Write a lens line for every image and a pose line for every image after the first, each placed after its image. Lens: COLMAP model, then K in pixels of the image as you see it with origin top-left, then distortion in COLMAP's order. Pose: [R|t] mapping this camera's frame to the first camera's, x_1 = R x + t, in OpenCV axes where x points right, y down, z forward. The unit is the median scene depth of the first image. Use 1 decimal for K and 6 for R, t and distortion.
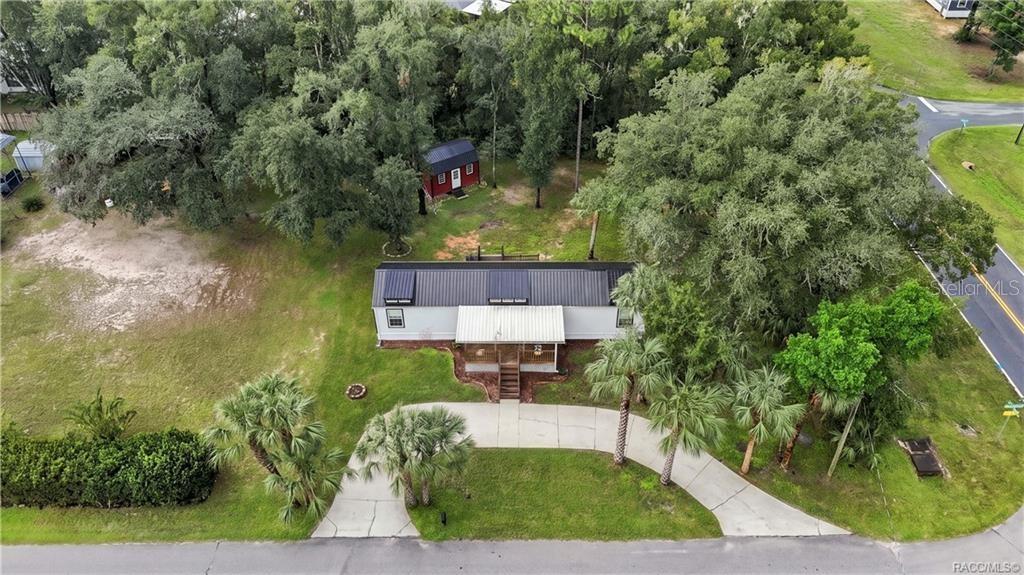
lens RADIAL K [[782.9, 0, 512.0], [0, 782.9, 287.5], [0, 0, 1]] dist [-0.002231, -0.000810]
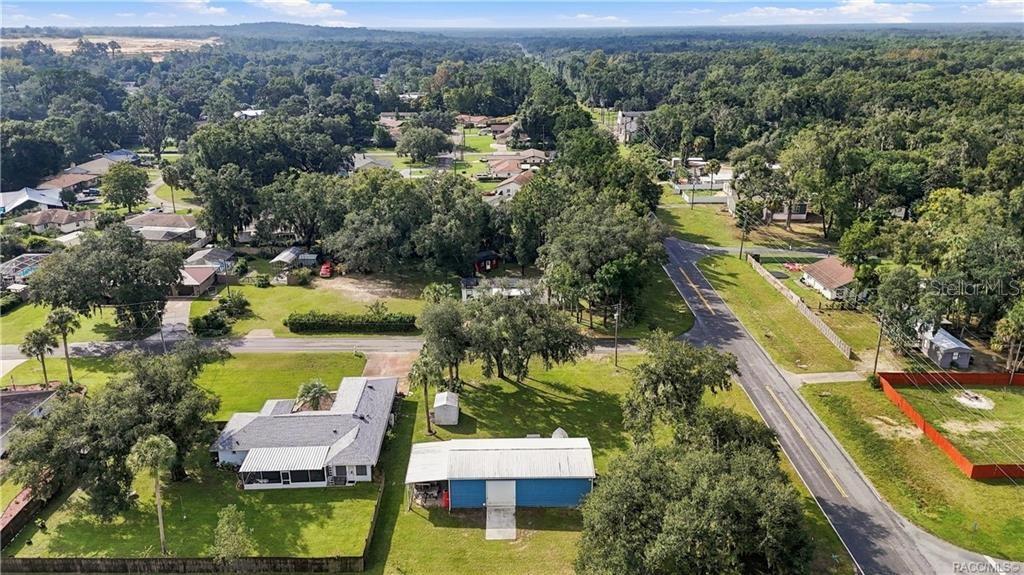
lens RADIAL K [[782.9, 0, 512.0], [0, 782.9, 287.5], [0, 0, 1]] dist [-0.002231, -0.000810]
pose [[0.999985, -0.004083, 0.003655, -0.009107], [0.005034, 0.947883, -0.318580, 0.844490], [-0.002164, 0.318593, 0.947889, -1.526115]]
